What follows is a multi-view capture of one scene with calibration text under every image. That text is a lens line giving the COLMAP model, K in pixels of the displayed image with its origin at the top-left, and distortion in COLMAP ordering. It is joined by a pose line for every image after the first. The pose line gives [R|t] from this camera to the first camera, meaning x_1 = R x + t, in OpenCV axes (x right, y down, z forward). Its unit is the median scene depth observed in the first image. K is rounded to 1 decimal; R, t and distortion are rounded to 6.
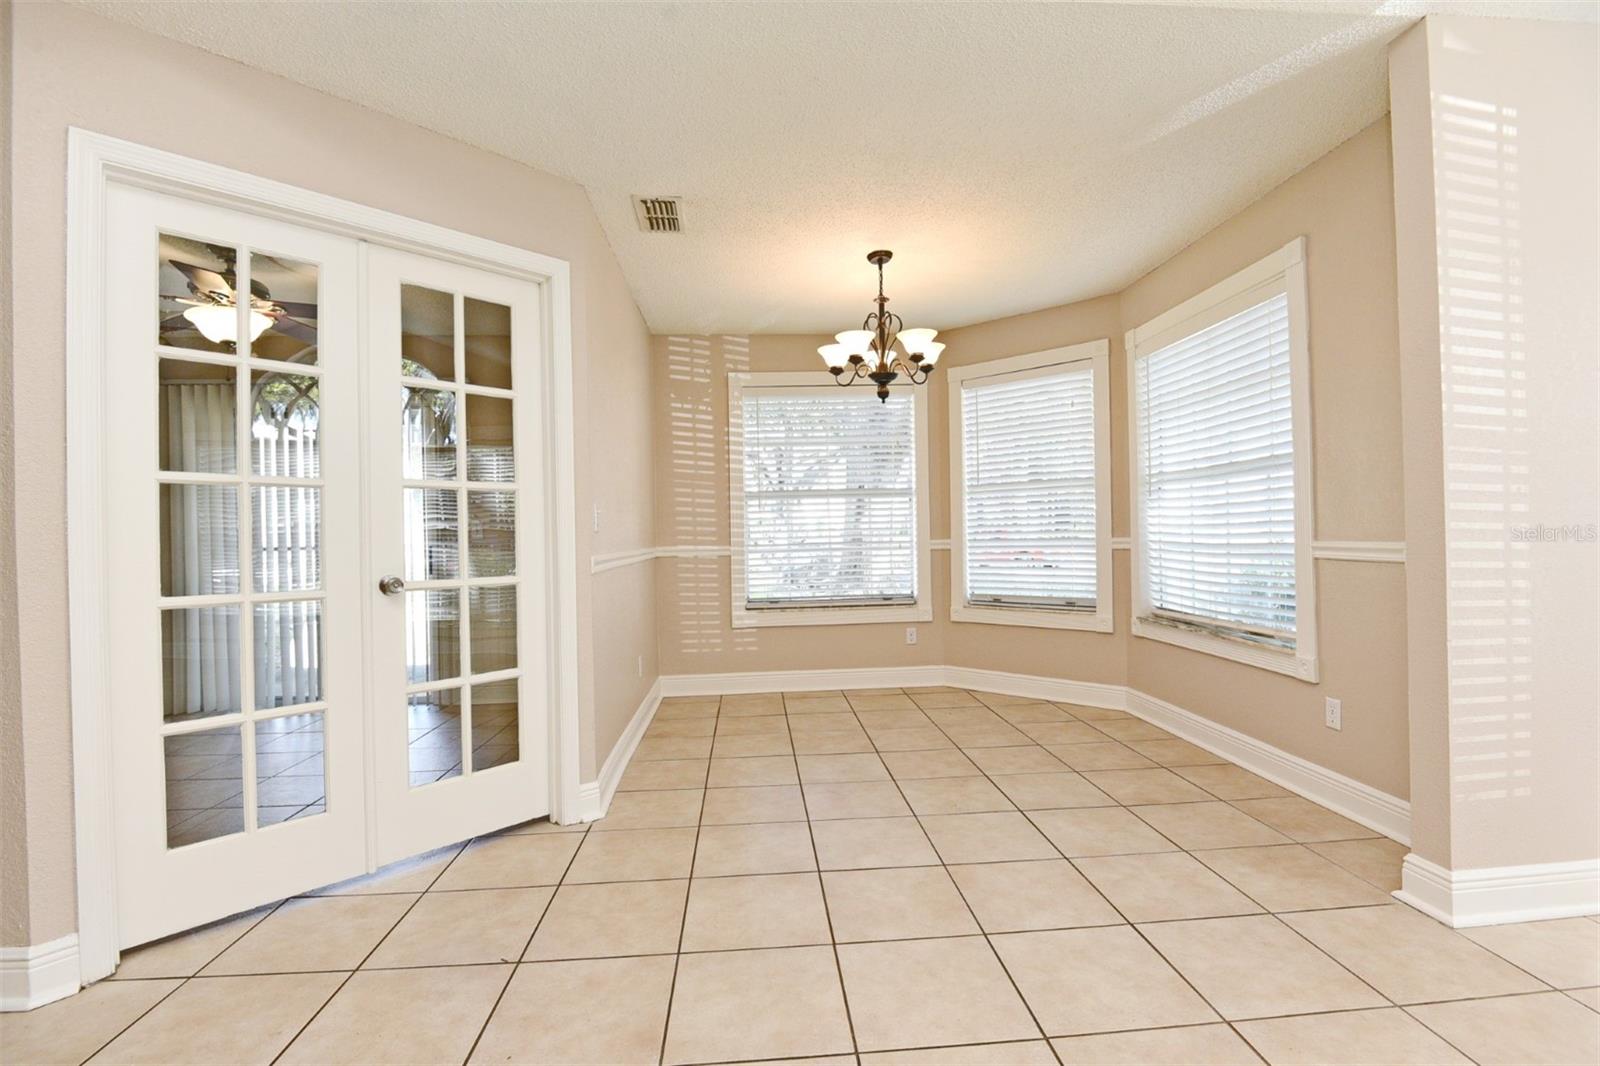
lens RADIAL K [[725.2, 0, 803.4], [0, 725.2, 531.6], [0, 0, 1]] dist [-0.008435, -0.006359]
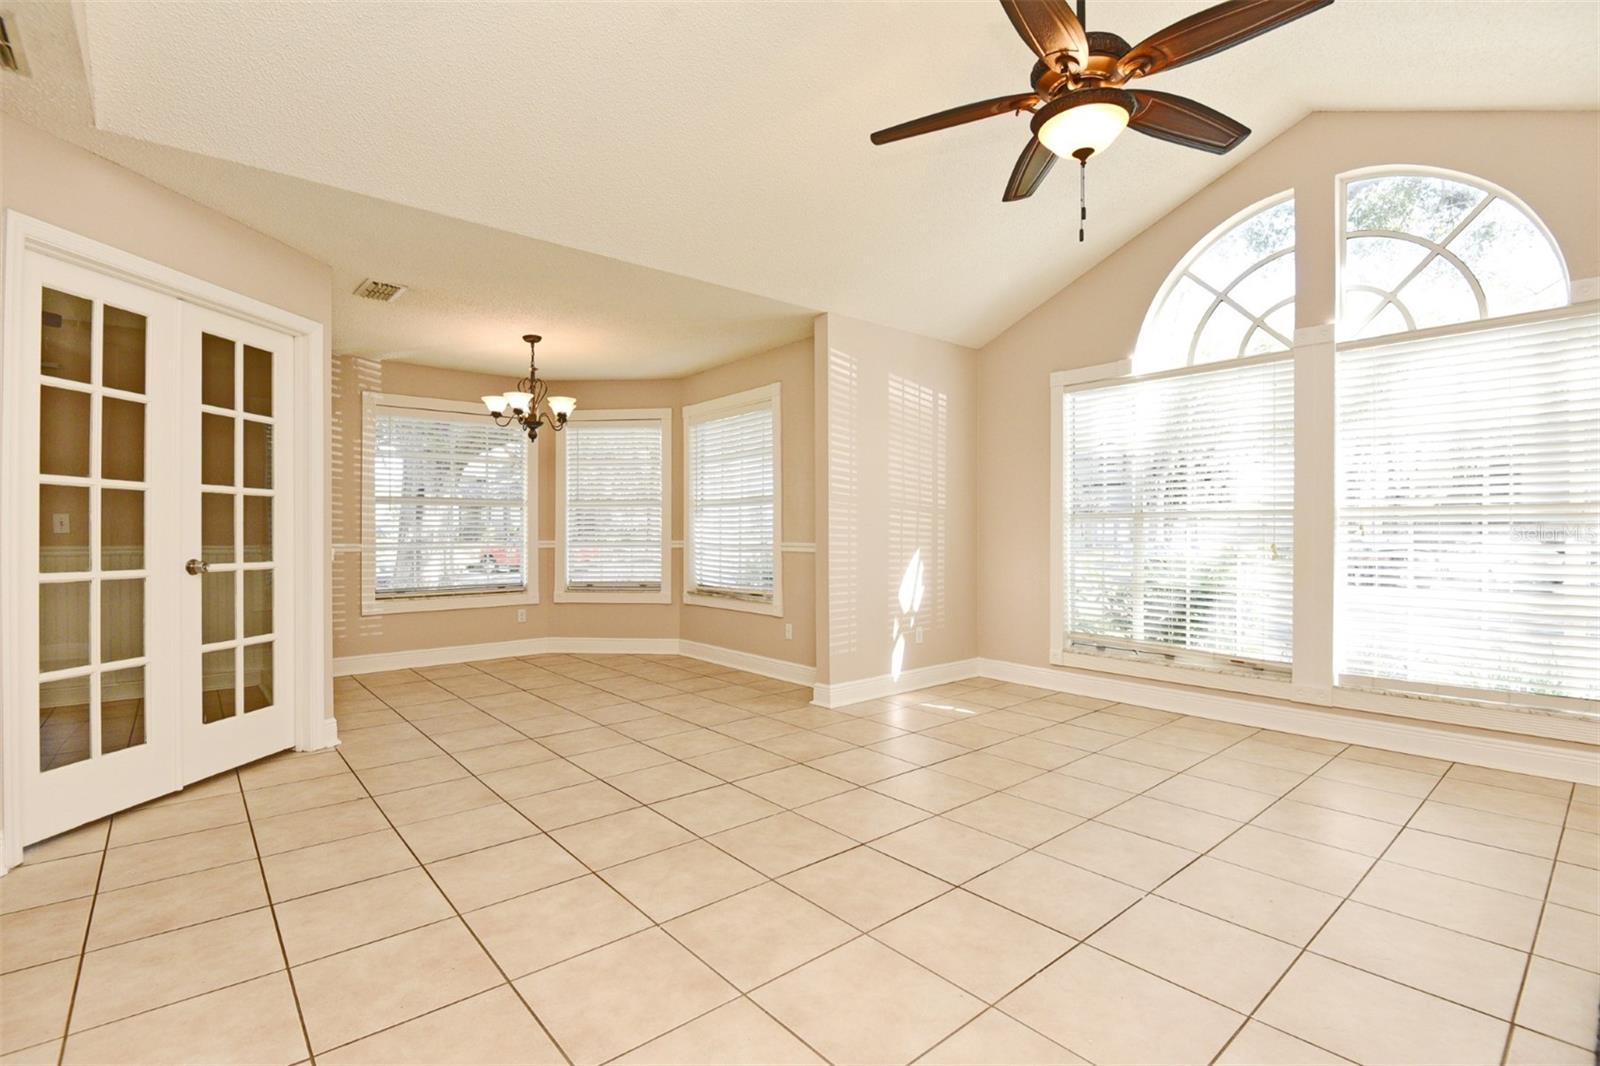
lens RADIAL K [[725.2, 0, 803.5], [0, 725.2, 533.8], [0, 0, 1]] dist [-0.008435, -0.006359]
pose [[0.800641, 0.019130, 0.598838, -0.280395], [-0.016090, 0.999816, -0.010427, 0.006092], [-0.598928, -0.001287, 0.800802, -0.404887]]
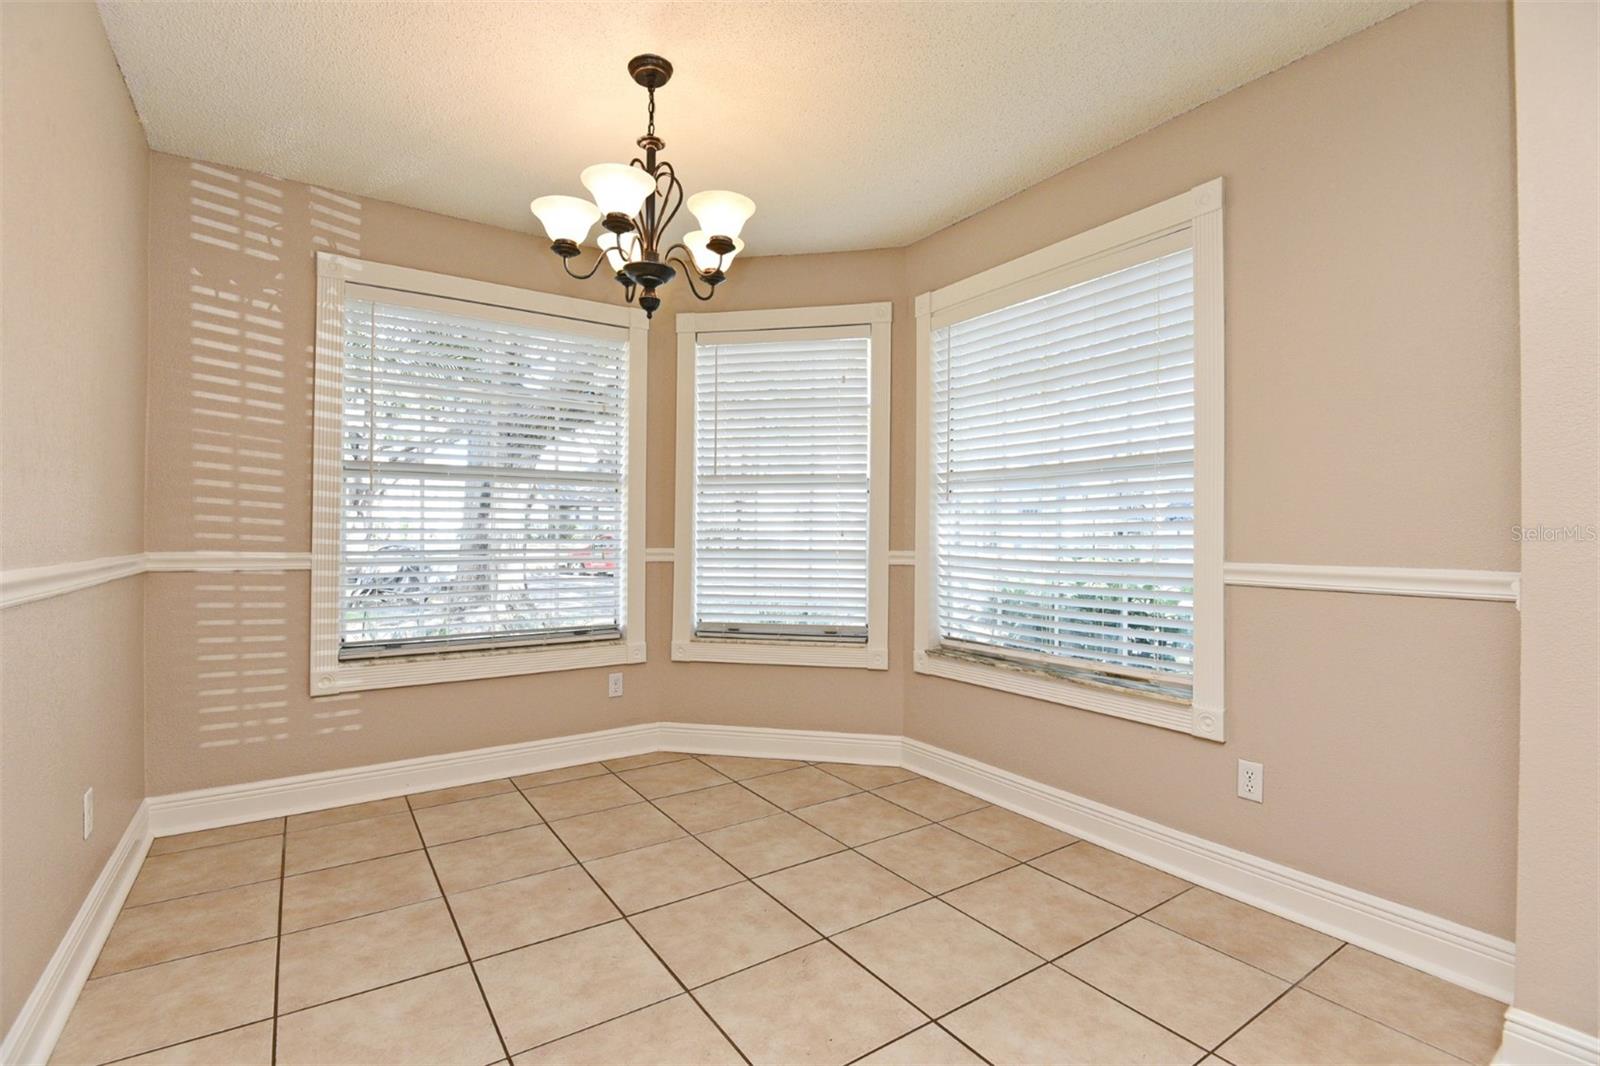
lens RADIAL K [[725.2, 0, 797.7], [0, 725.2, 532.5], [0, 0, 1]] dist [-0.008435, -0.006359]
pose [[0.863705, 0.028814, 0.503173, -0.070205], [-0.025738, 0.999583, -0.013060, 0.001955], [-0.503340, -0.001671, 0.864087, 0.391801]]
